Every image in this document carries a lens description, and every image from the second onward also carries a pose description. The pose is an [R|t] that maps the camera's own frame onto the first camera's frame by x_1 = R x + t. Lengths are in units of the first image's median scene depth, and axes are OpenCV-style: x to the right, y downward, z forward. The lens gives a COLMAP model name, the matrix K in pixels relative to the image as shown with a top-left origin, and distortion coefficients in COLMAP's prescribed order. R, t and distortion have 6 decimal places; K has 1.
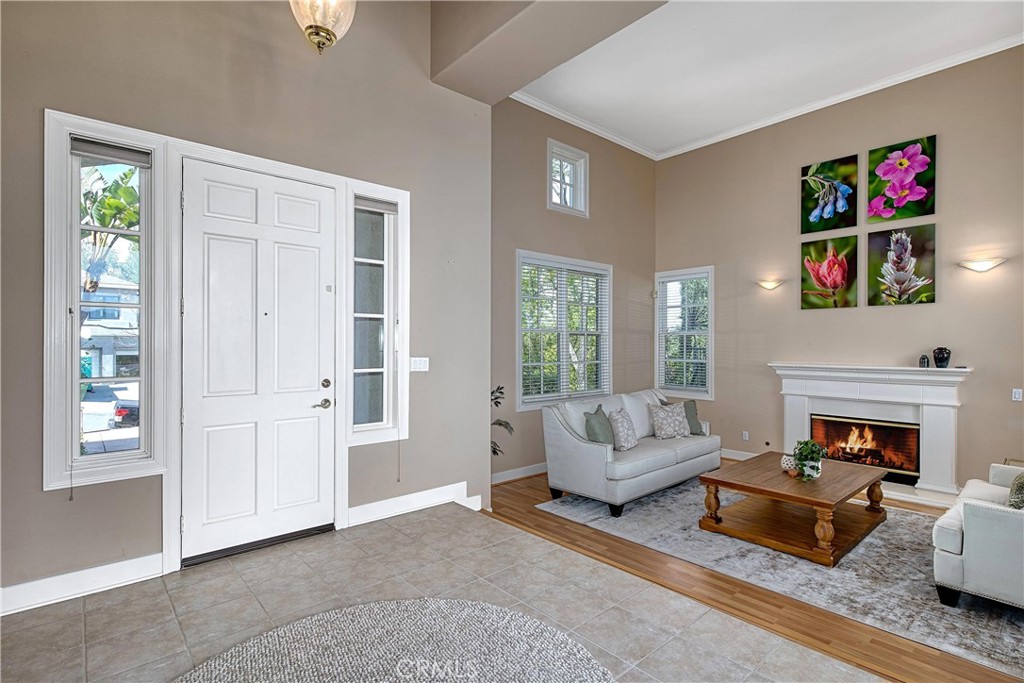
lens RADIAL K [[493.8, 0, 512.0], [0, 493.8, 341.5], [0, 0, 1]] dist [0.002219, 0.000460]
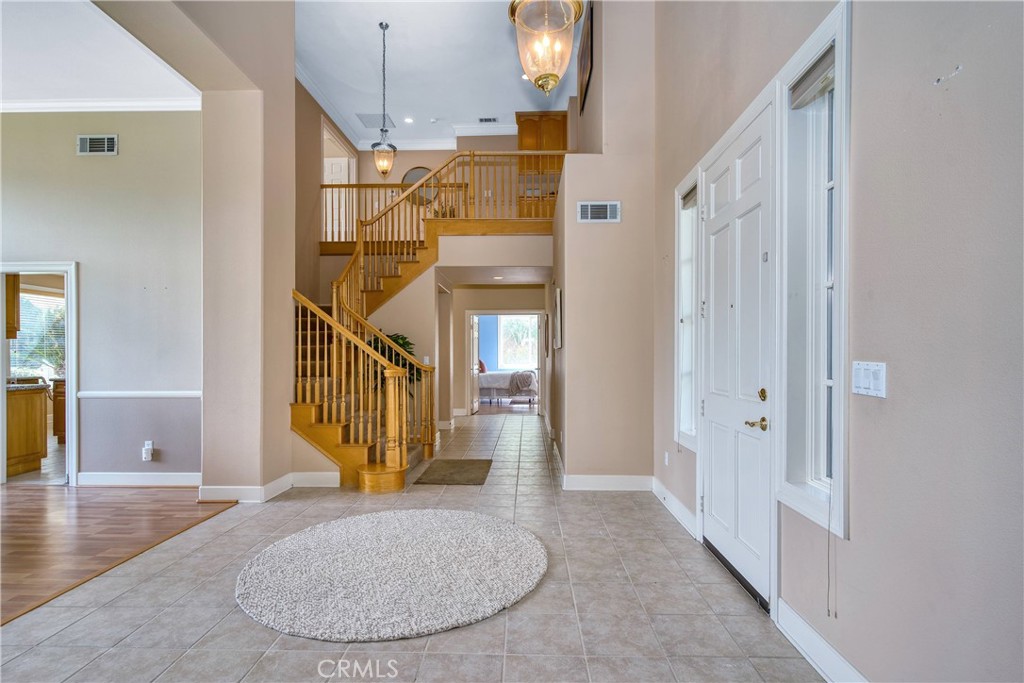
lens RADIAL K [[528.9, 0, 512.6], [0, 528.9, 355.3], [0, 0, 1]] dist [-0.000120, -0.000488]
pose [[-0.698990, 0.000400, -0.715131, 0.416524], [0.003986, 0.999986, -0.003338, 0.031750], [0.715120, -0.005184, -0.698982, 1.316311]]
